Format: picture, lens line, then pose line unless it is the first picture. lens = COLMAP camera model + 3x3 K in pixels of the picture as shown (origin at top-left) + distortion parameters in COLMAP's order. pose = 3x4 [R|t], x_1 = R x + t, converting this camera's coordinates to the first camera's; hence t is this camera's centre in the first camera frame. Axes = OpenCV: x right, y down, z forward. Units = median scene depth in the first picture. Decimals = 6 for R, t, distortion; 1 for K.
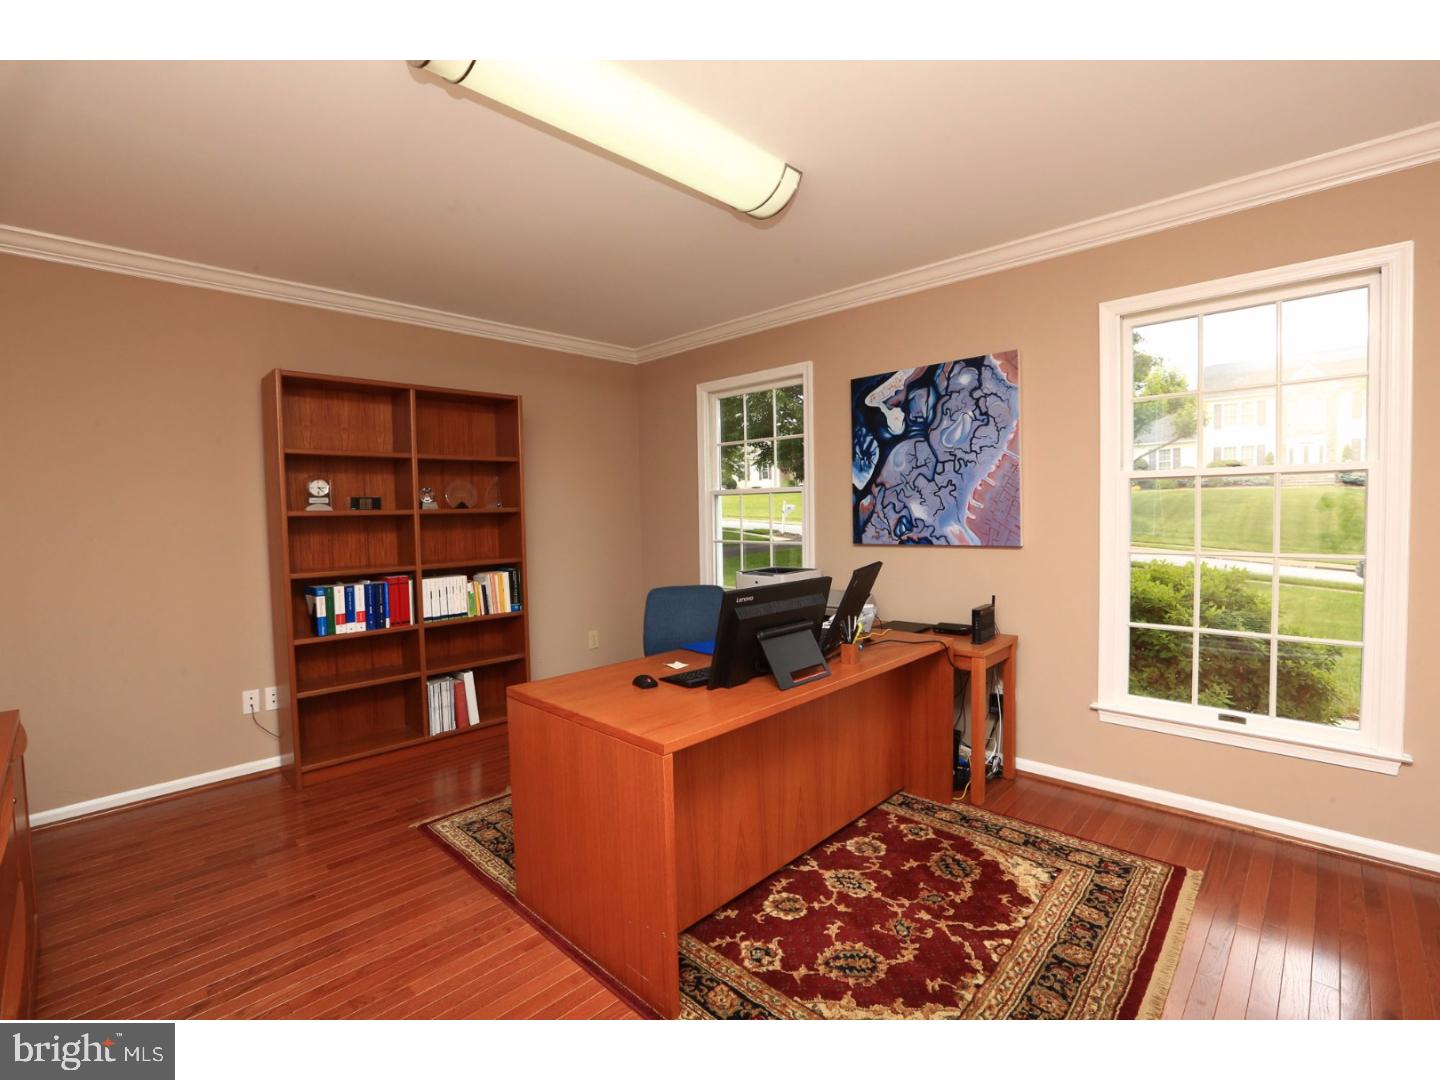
lens RADIAL K [[652.5, 0, 719.5], [0, 652.5, 542.8], [0, 0, 1]] dist [-0.042573, 0.000424]
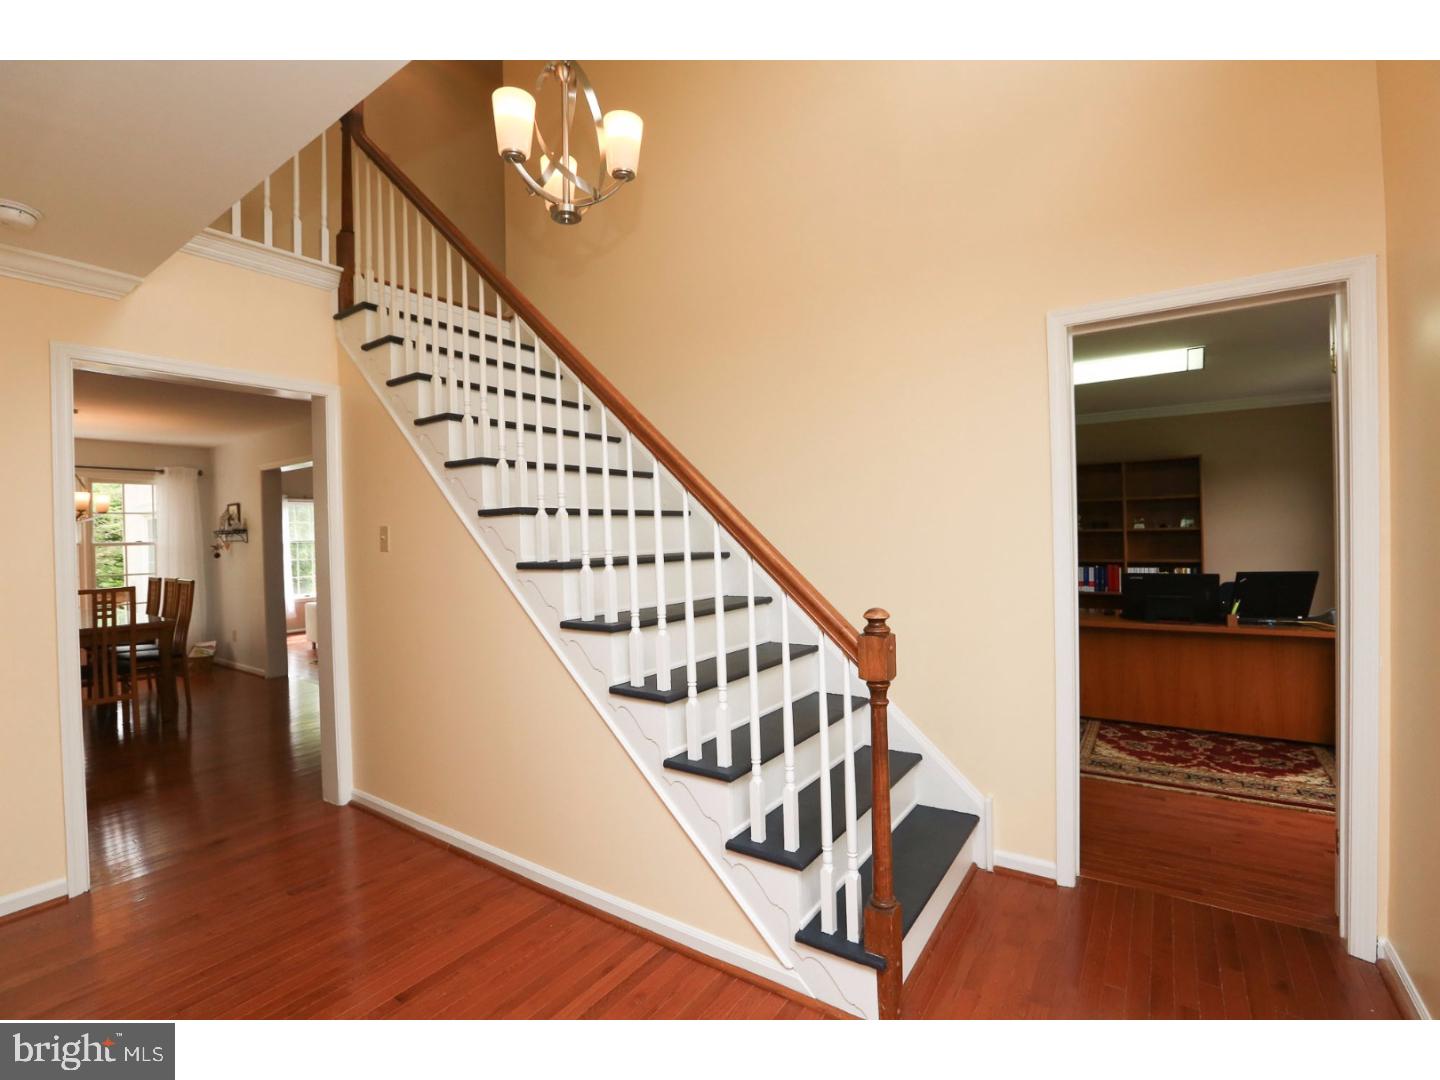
lens RADIAL K [[652.5, 0, 720.2], [0, 652.5, 543.2], [0, 0, 1]] dist [-0.042573, 0.000424]
pose [[0.169150, 0.029663, -0.985144, 1.681359], [-0.025270, 0.999349, 0.025752, -0.043459], [0.985266, 0.020539, 0.169789, -0.631127]]
